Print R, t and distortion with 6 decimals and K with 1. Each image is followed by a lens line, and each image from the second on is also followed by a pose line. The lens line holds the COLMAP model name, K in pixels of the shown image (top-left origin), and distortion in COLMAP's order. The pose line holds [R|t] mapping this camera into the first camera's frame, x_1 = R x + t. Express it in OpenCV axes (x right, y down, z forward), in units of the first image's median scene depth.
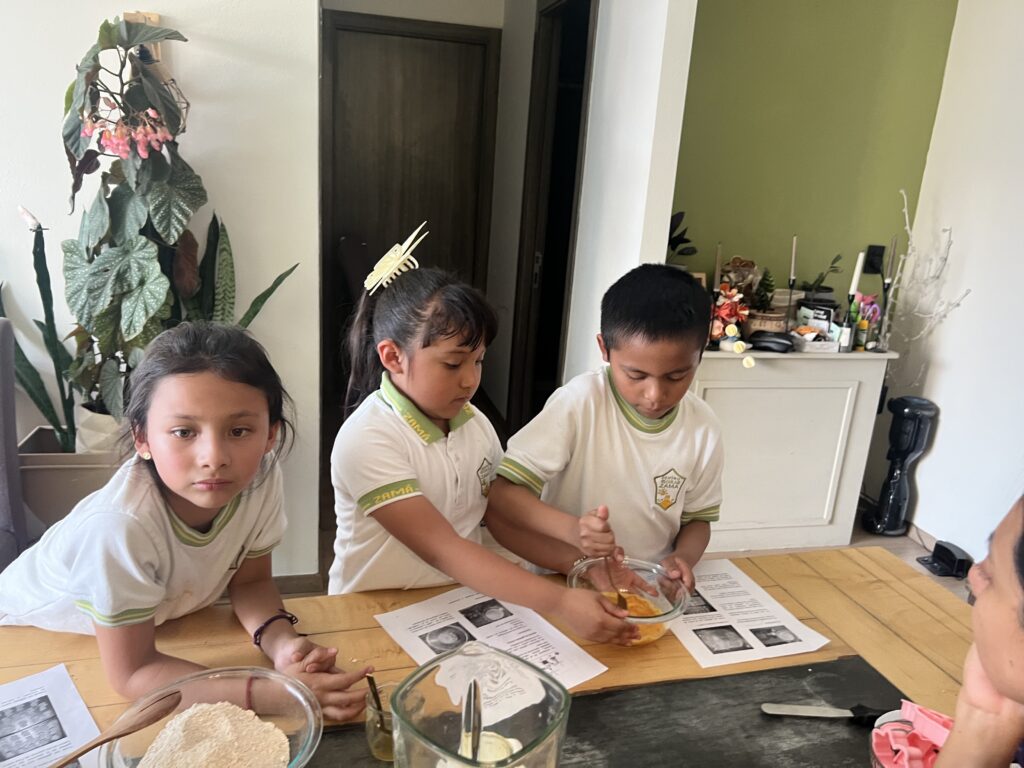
lens RADIAL K [[776.3, 0, 497.7], [0, 776.3, 395.6], [0, 0, 1]] dist [0.042341, -0.044762]
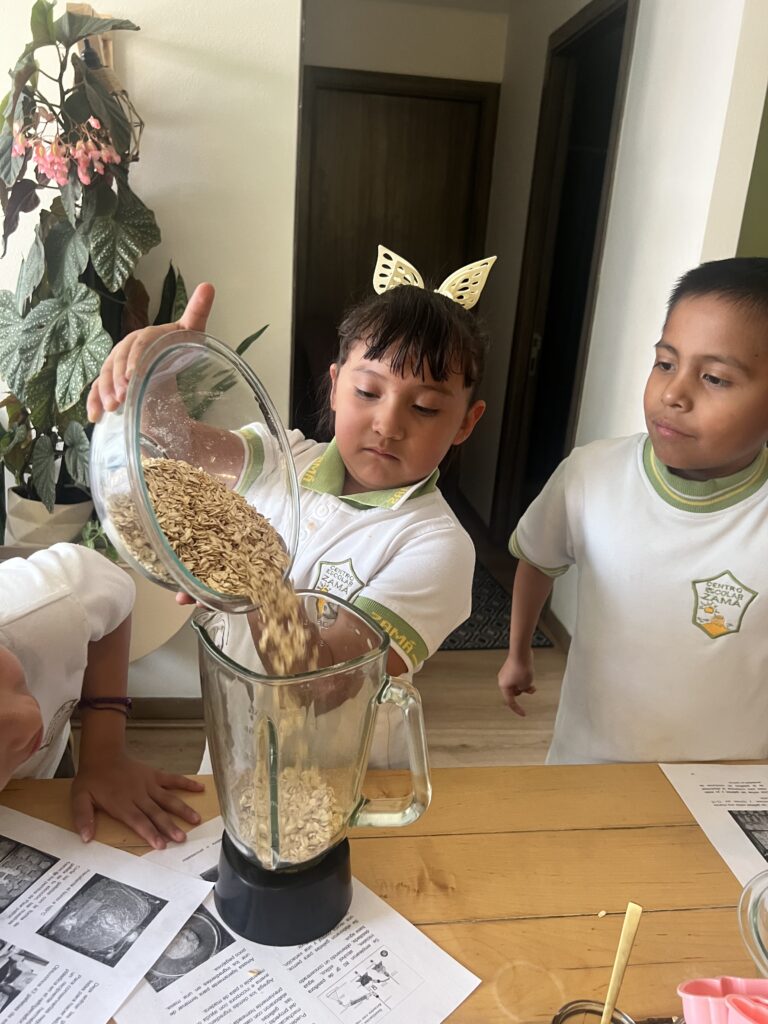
lens RADIAL K [[776.3, 0, 364.6], [0, 776.3, 512.0], [0, 0, 1]] dist [0.042341, -0.044762]
pose [[0.992202, 0.035296, -0.119537, -0.052213], [-0.033559, 0.999300, 0.016517, 0.010577], [0.120036, -0.012376, 0.992692, 0.208480]]
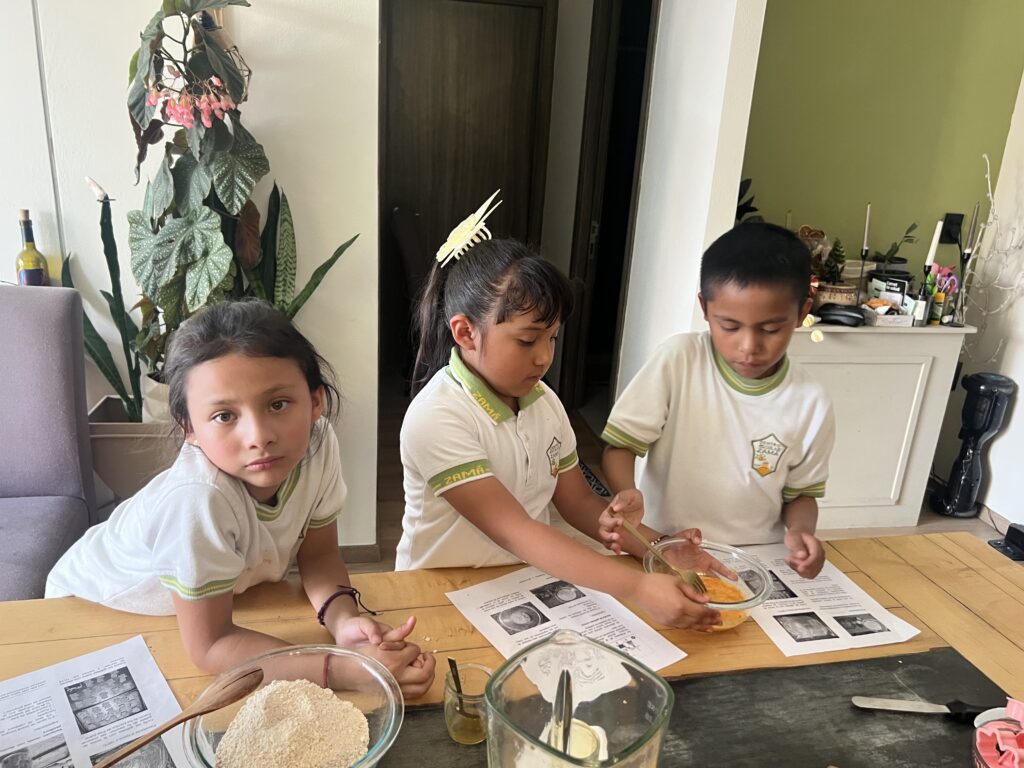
lens RADIAL K [[776.3, 0, 500.9], [0, 776.3, 393.6], [0, 0, 1]] dist [0.042341, -0.044762]
pose [[0.998521, 0.010139, -0.053409, -0.021777], [-0.008271, 0.999350, 0.035086, -0.003346], [0.053730, -0.034592, 0.997956, 0.016527]]
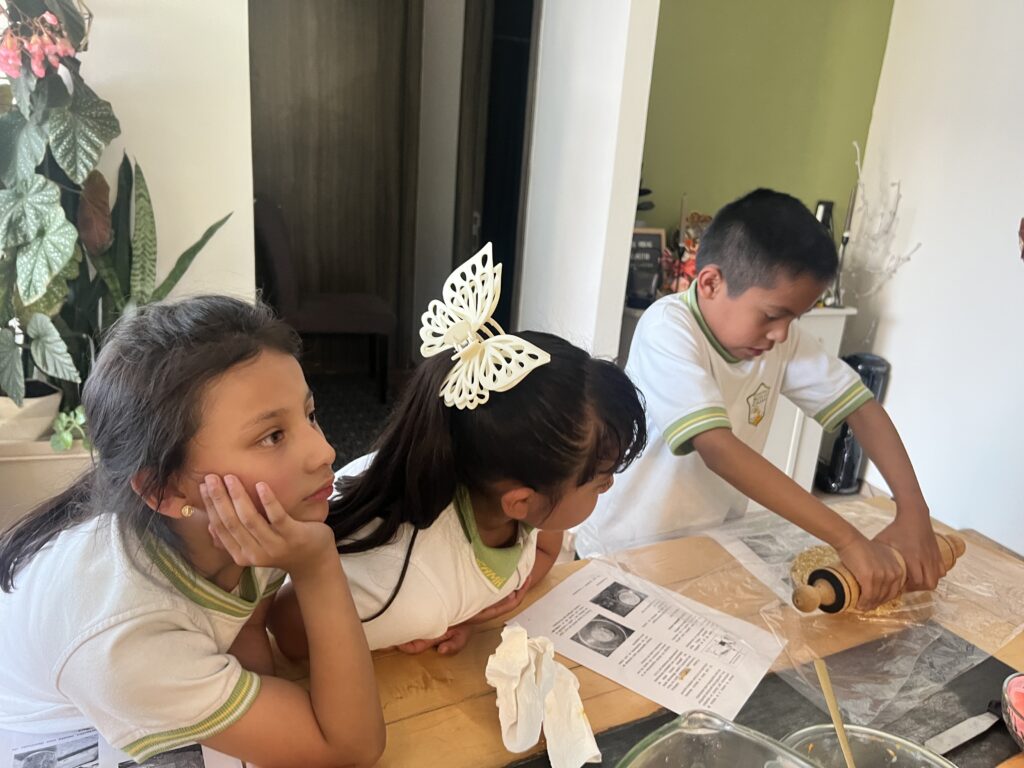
lens RADIAL K [[776.3, 0, 503.1], [0, 776.3, 394.1], [0, 0, 1]] dist [0.042341, -0.044762]
pose [[0.990677, -0.035142, 0.131623, -0.086639], [0.031588, 0.999080, 0.028991, 0.014565], [-0.132521, -0.024563, 0.990876, 0.114787]]
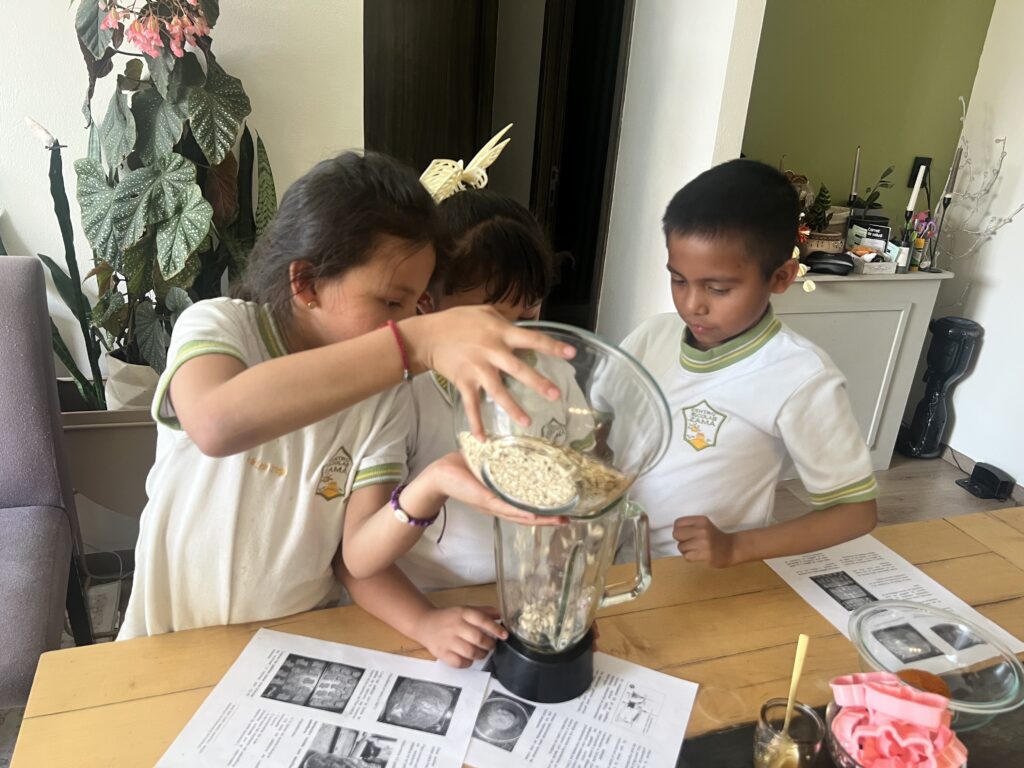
lens RADIAL K [[776.3, 0, 499.6], [0, 776.3, 395.5], [0, 0, 1]] dist [0.042341, -0.044762]
pose [[0.996780, -0.027497, 0.075327, -0.169160], [0.019173, 0.993848, 0.109080, -0.028757], [-0.077863, -0.107285, 0.991175, 0.104170]]
